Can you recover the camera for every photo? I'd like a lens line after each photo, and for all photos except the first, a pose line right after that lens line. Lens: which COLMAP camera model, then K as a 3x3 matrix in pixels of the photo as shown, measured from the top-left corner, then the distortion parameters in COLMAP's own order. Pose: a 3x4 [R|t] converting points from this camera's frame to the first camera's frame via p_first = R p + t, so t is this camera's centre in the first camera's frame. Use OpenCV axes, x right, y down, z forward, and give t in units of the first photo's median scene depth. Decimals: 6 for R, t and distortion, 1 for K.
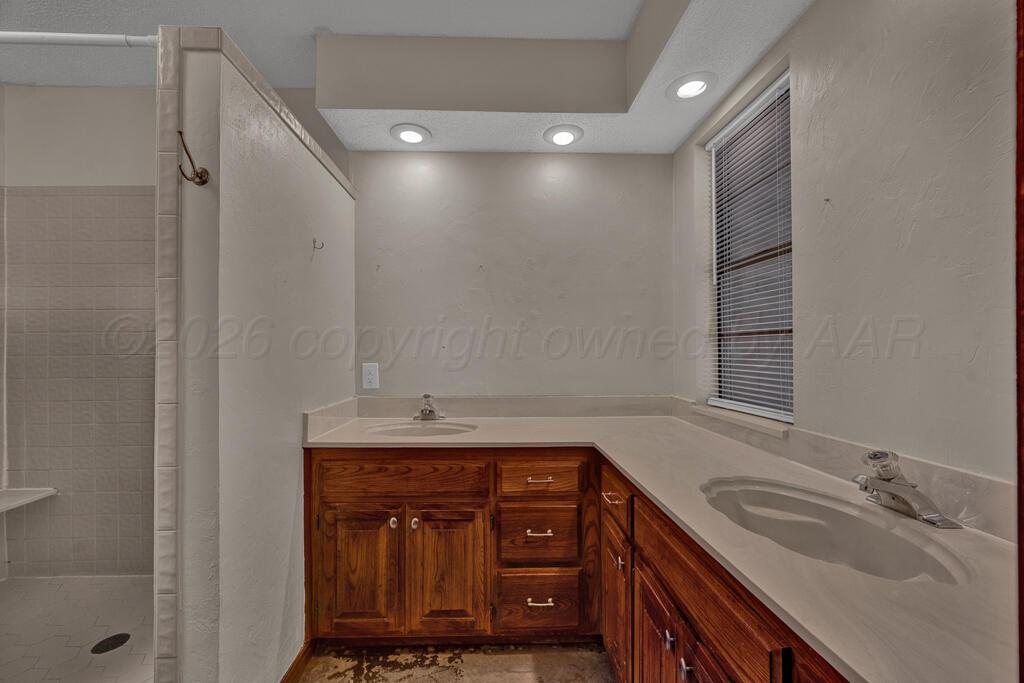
lens RADIAL K [[401.5, 0, 510.3], [0, 401.5, 345.8], [0, 0, 1]] dist [0.001808, 0.000895]
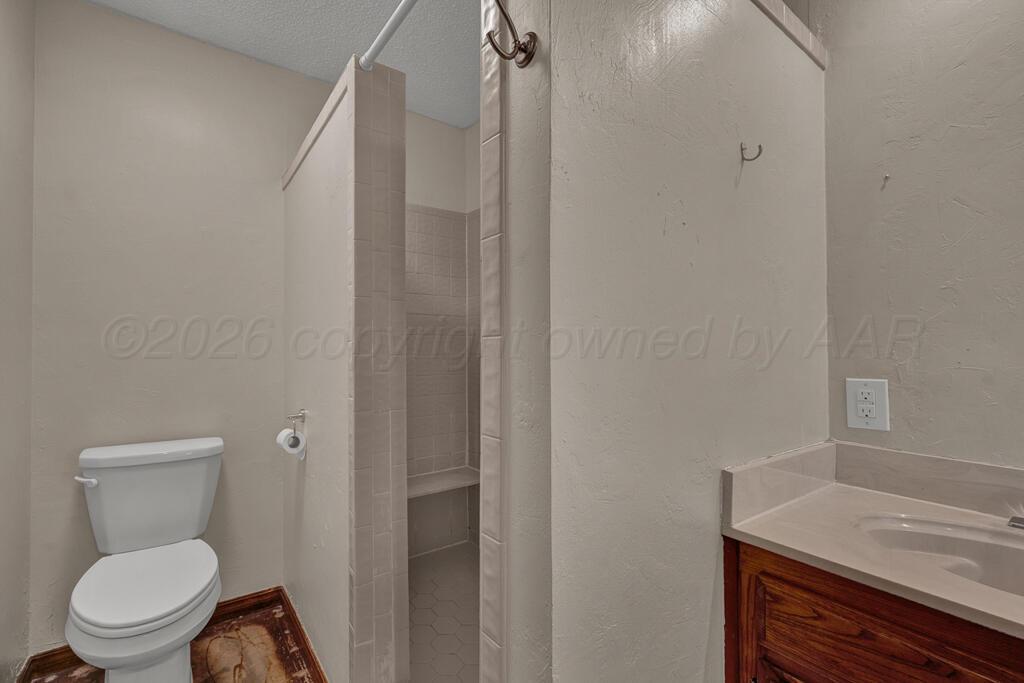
lens RADIAL K [[422.9, 0, 456.7], [0, 422.9, 347.2], [0, 0, 1]] dist [-0.009309, 0.001025]
pose [[0.491234, -0.003834, -0.871019, -0.201305], [0.007437, 0.999972, -0.000208, 0.002434], [0.870996, -0.006376, 0.491249, 0.418477]]
